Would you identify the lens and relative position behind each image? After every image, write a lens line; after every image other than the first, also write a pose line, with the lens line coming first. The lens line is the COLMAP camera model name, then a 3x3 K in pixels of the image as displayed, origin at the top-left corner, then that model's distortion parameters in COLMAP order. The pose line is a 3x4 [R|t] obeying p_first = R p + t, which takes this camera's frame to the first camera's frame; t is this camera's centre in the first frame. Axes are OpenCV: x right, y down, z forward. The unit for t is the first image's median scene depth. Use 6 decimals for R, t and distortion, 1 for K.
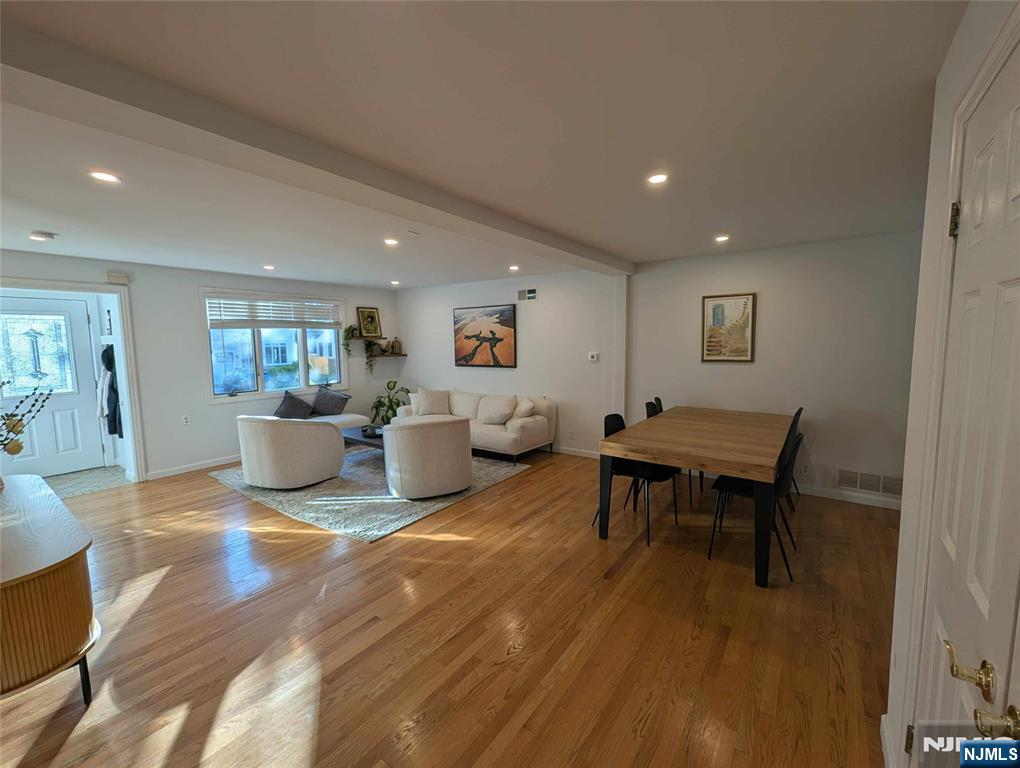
lens RADIAL K [[422.3, 0, 510.8], [0, 422.3, 382.3], [0, 0, 1]] dist [-0.001498, 0.001194]
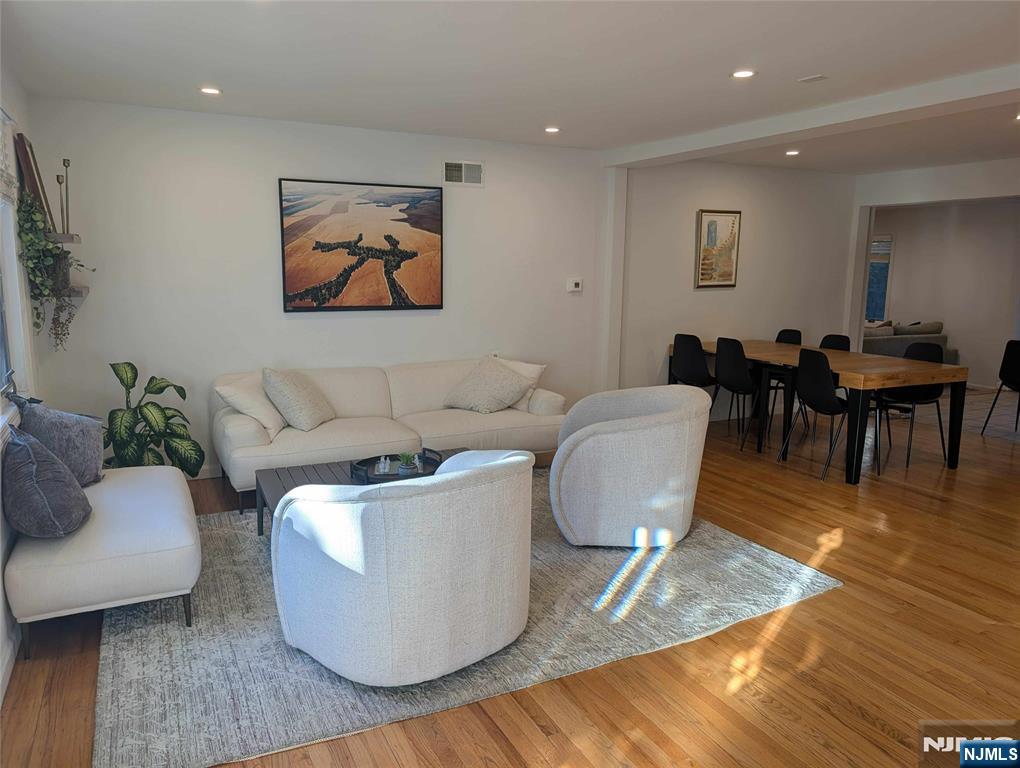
lens RADIAL K [[734.4, 0, 511.1], [0, 734.4, 386.5], [0, 0, 1]] dist [0.007421, -0.000009]
pose [[0.457392, -0.134527, 0.879031, -0.771302], [0.071936, 0.990849, 0.114209, -0.035416], [-0.886351, 0.010996, 0.462883, 0.483417]]
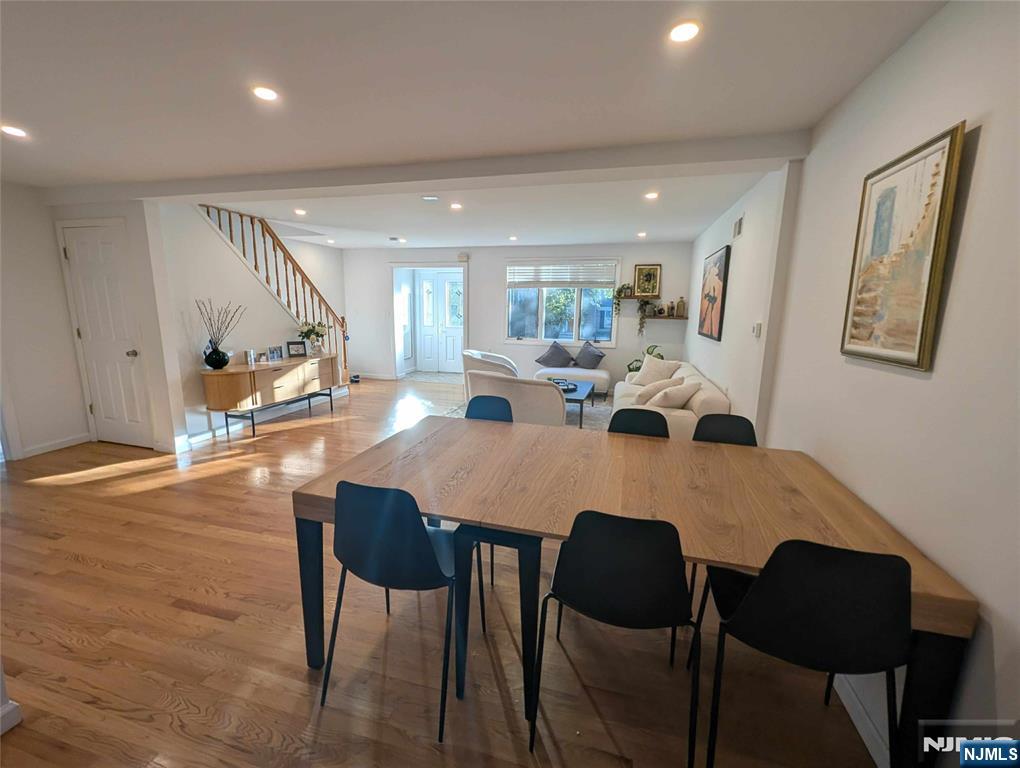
lens RADIAL K [[422.3, 0, 506.5], [0, 422.3, 382.2], [0, 0, 1]] dist [-0.001498, 0.001194]
pose [[0.353421, 0.186756, -0.916633, 0.521011], [-0.111794, 0.981279, 0.156823, -0.037231], [0.928760, 0.047050, 0.367683, 0.430268]]
